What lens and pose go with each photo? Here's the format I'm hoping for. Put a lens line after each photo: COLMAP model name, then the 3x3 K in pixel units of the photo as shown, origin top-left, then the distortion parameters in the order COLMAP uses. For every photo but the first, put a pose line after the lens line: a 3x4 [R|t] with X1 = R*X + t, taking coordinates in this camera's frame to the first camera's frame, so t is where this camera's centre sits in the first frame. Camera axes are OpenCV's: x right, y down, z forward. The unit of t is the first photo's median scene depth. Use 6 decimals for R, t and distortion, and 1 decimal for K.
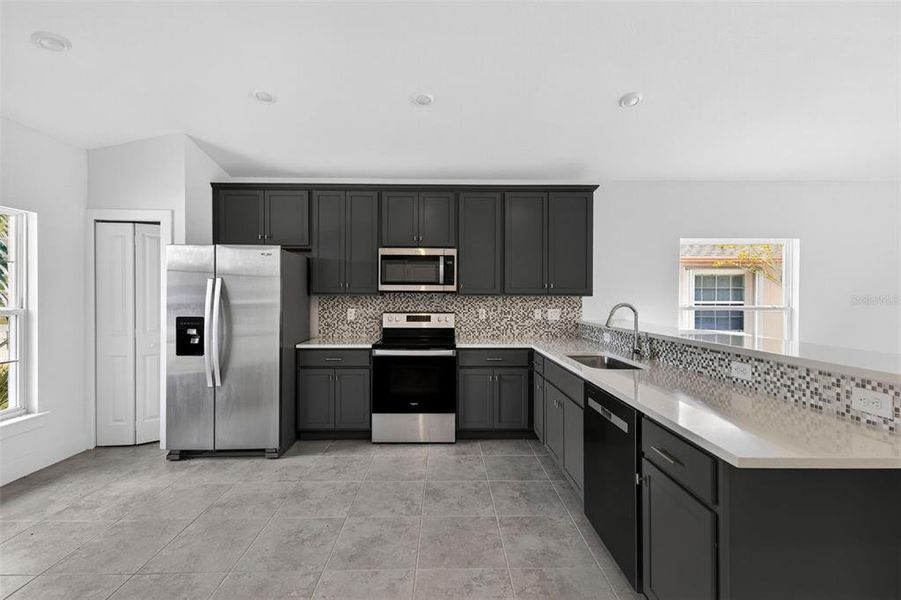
lens RADIAL K [[382.2, 0, 450.5], [0, 382.2, 300.0], [0, 0, 1]] dist [0.008205, 0.000141]
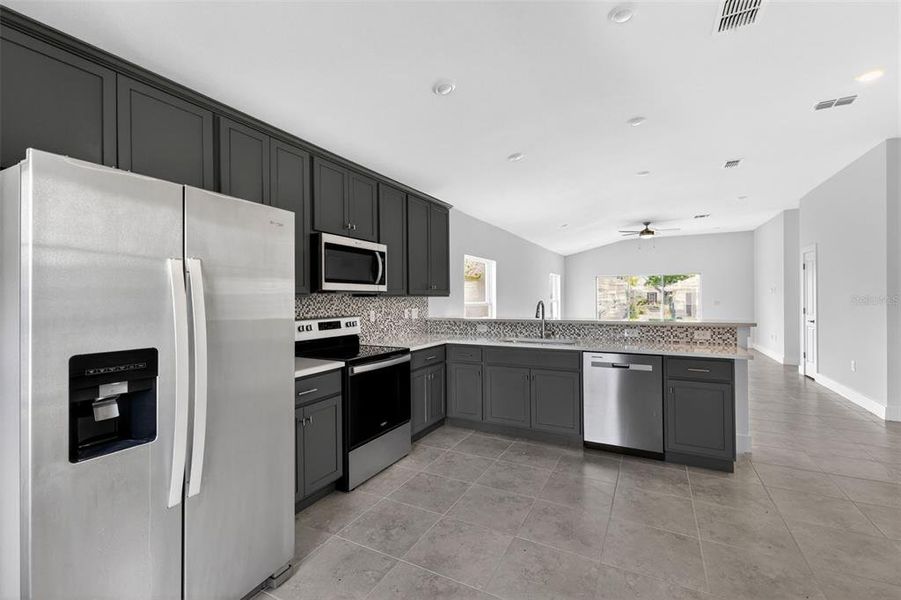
lens RADIAL K [[356.8, 0, 494.7], [0, 356.8, 298.7], [0, 0, 1]] dist [0.001066, 0.000004]
pose [[0.487751, -0.009696, 0.872929, -0.685754], [0.015081, 0.999883, 0.002679, -0.004934], [-0.872853, 0.011858, 0.487840, 0.407747]]
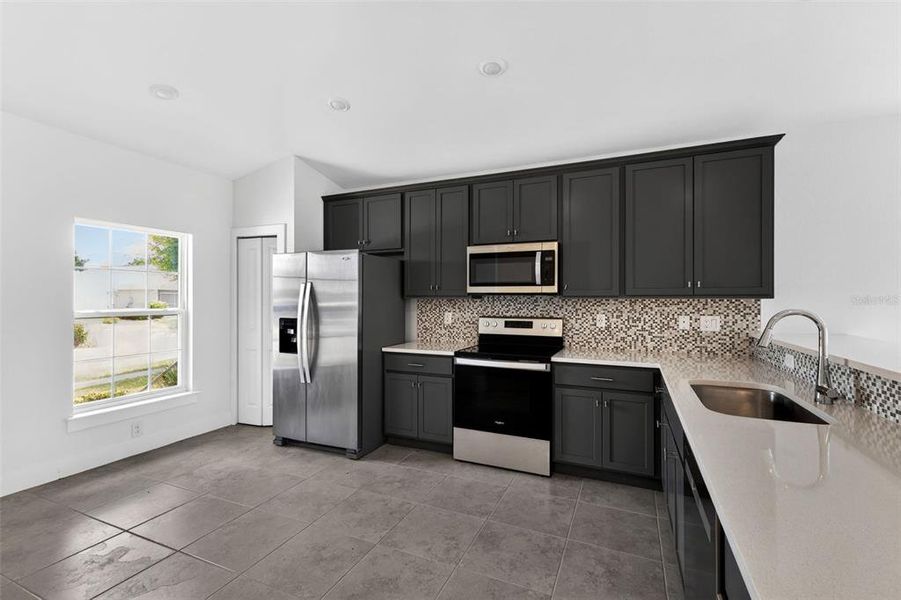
lens RADIAL K [[382.2, 0, 450.5], [0, 382.2, 300.0], [0, 0, 1]] dist [0.008205, 0.000141]
pose [[0.903562, -0.001518, -0.428455, 0.183552], [-0.002080, 0.999966, -0.007930, -0.000370], [0.428453, 0.008057, 0.903528, 0.170102]]
